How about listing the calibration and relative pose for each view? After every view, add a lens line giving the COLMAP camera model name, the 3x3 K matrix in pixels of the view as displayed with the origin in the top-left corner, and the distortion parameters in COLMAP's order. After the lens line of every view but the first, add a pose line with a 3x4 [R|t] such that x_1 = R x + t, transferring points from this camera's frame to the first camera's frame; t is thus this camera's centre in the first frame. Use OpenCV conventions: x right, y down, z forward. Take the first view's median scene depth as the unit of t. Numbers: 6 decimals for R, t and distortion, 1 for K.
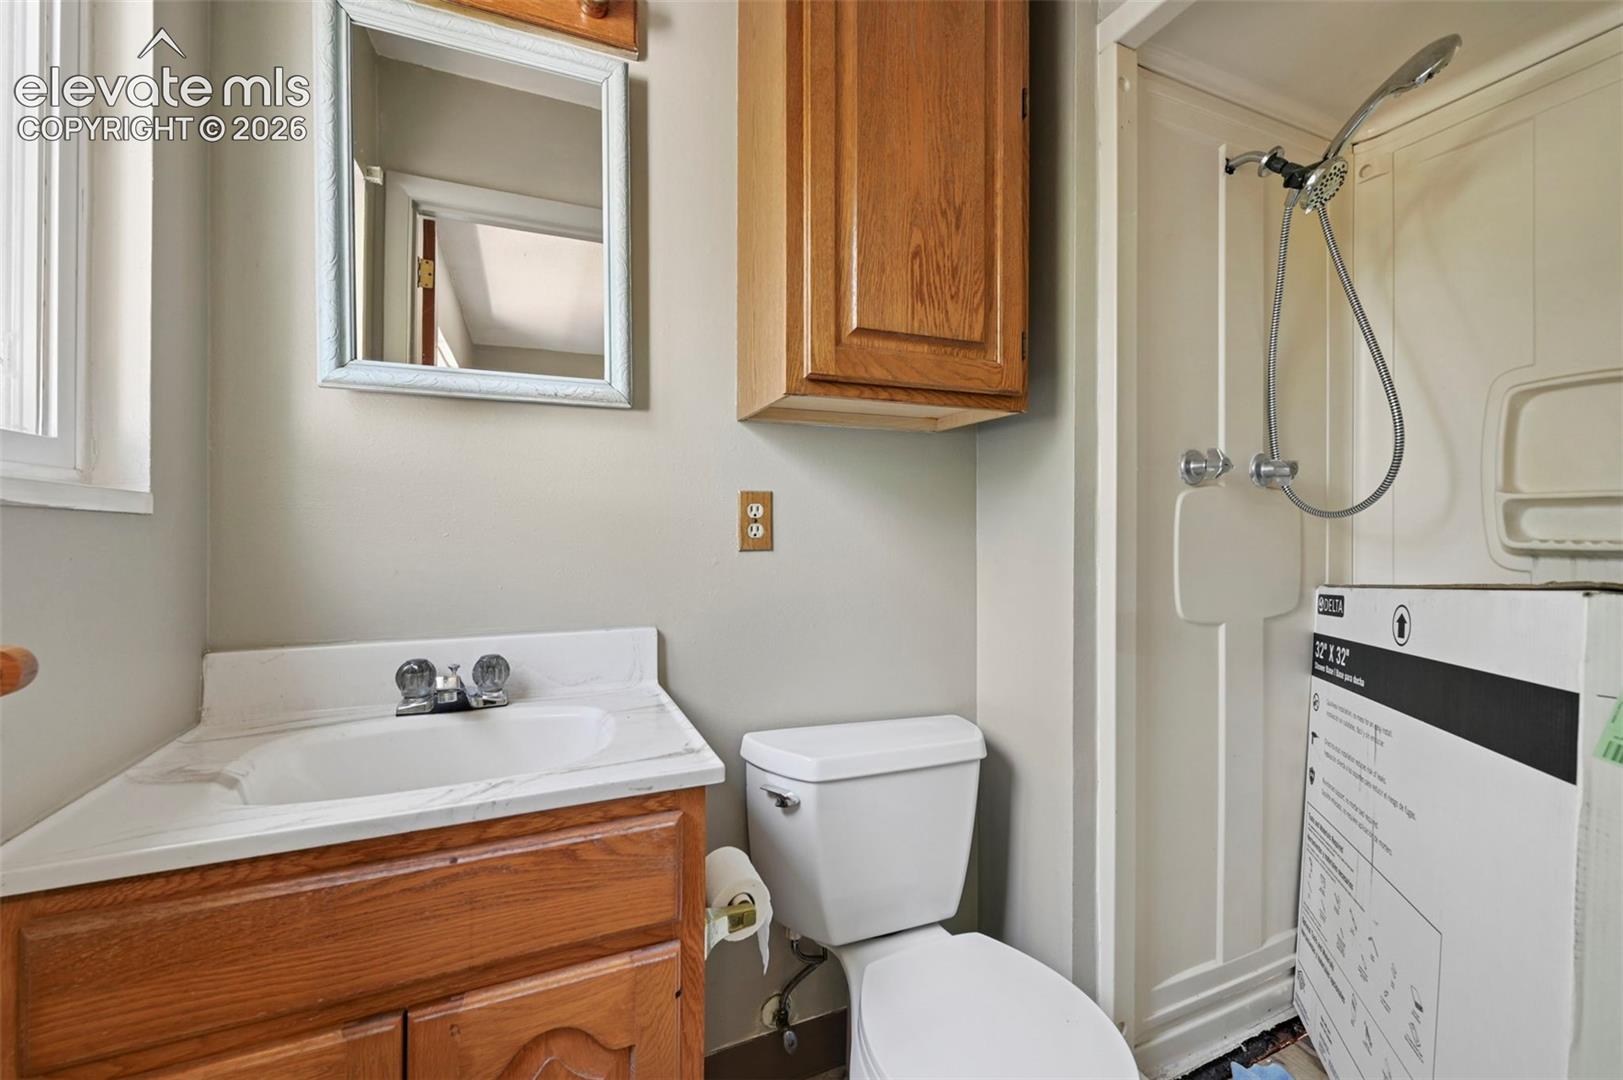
lens RADIAL K [[665.9, 0, 813.9], [0, 665.9, 536.5], [0, 0, 1]] dist [0.004716, 0.000145]
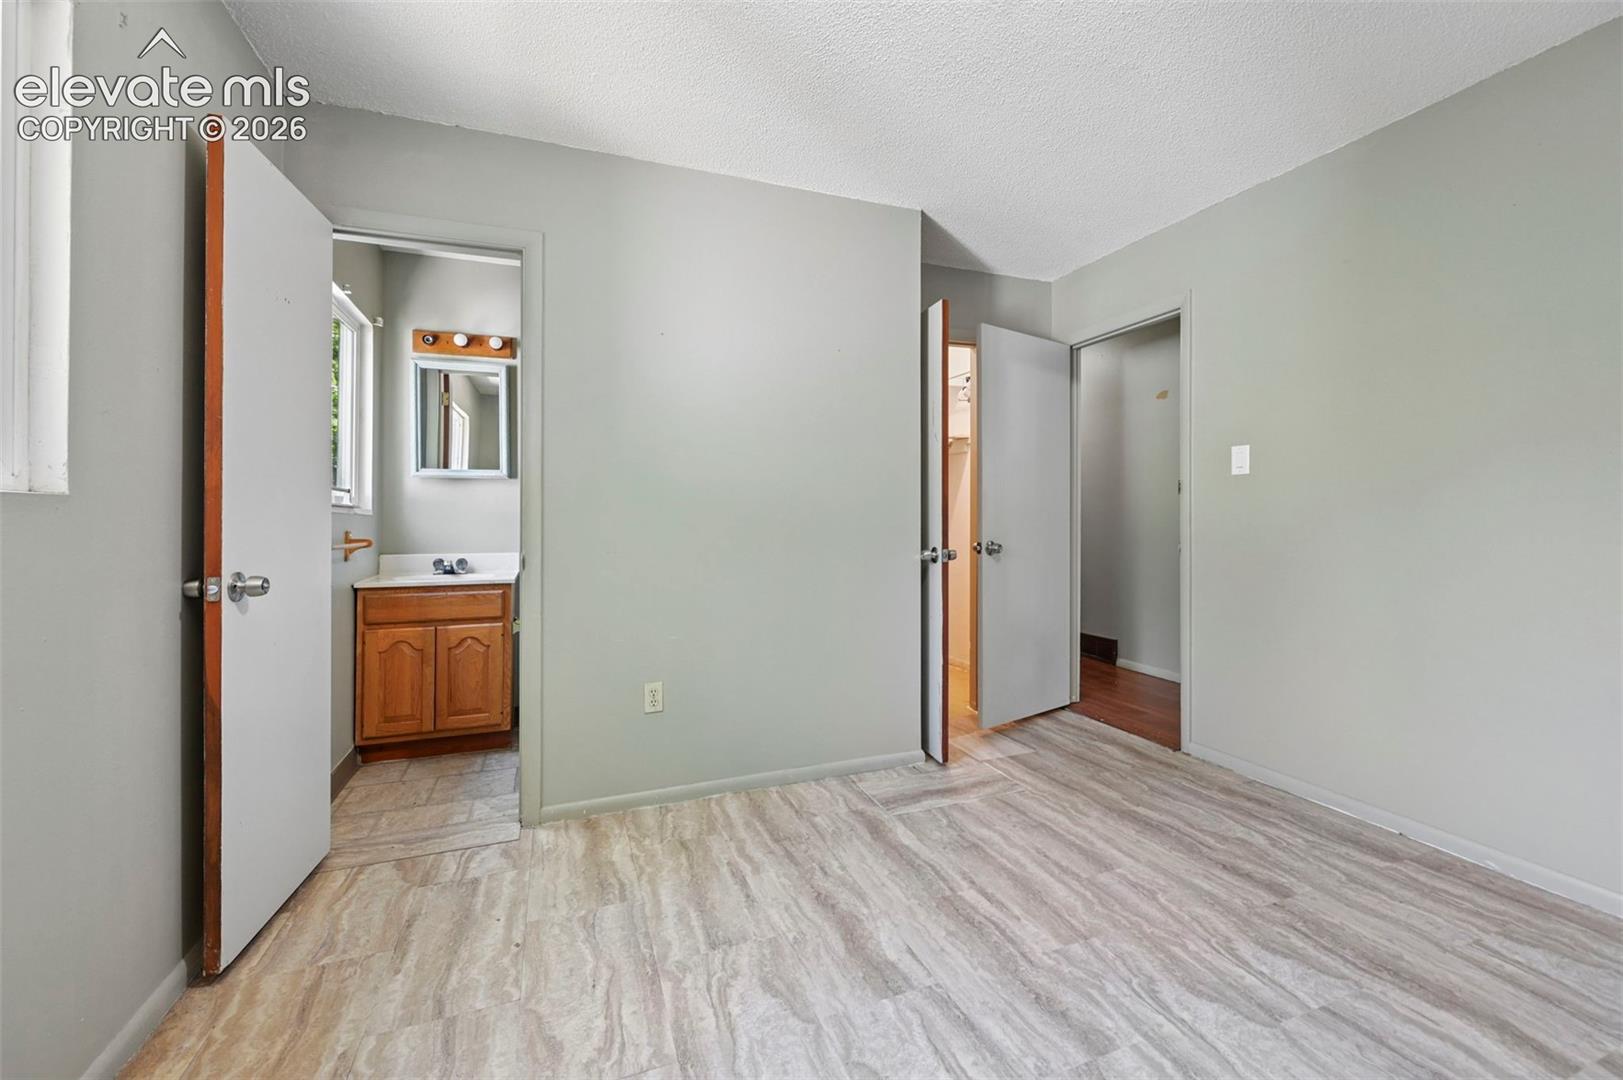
lens RADIAL K [[665.9, 0, 809.1], [0, 665.9, 526.6], [0, 0, 1]] dist [0.004716, 0.000145]
pose [[0.999232, 0.000109, -0.039188, 1.405200], [-0.000194, 0.999998, -0.002165, 0.033187], [0.039188, 0.002171, 0.999229, -2.293914]]
